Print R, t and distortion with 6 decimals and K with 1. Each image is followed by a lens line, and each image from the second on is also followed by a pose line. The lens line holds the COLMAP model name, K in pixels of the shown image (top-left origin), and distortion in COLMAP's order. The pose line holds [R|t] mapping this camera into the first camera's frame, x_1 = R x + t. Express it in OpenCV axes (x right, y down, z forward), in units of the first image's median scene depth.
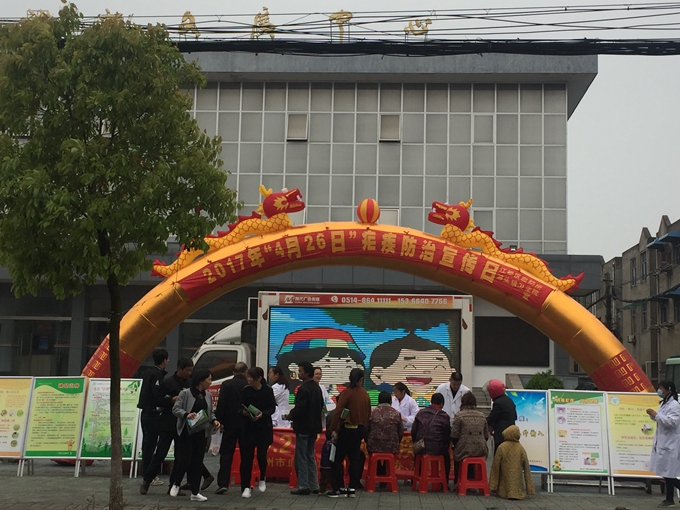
lens RADIAL K [[1023.3, 0, 347.3], [0, 1023.3, 253.7], [0, 0, 1]] dist [0.010579, 0.000000]
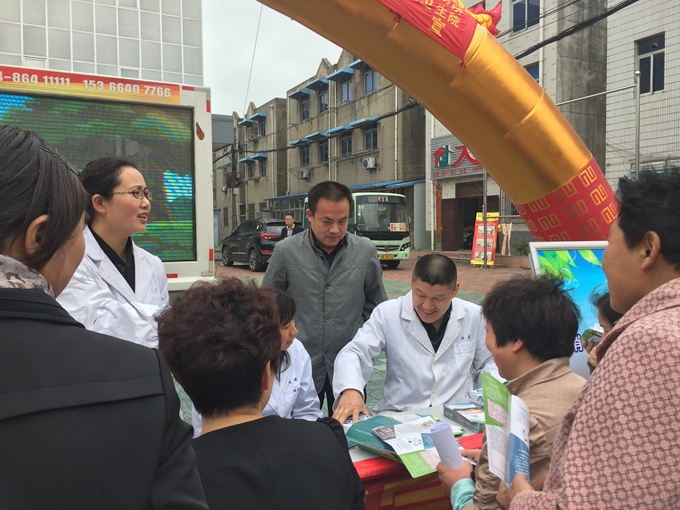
lens RADIAL K [[569.7, 0, 337.9], [0, 569.7, 260.6], [0, 0, 1]] dist [0.048406, -0.049846]
pose [[0.865672, -0.056446, 0.497419, 0.007421], [-0.043062, 0.981544, 0.186325, 0.093078], [-0.498756, -0.182716, 0.847265, 0.761562]]
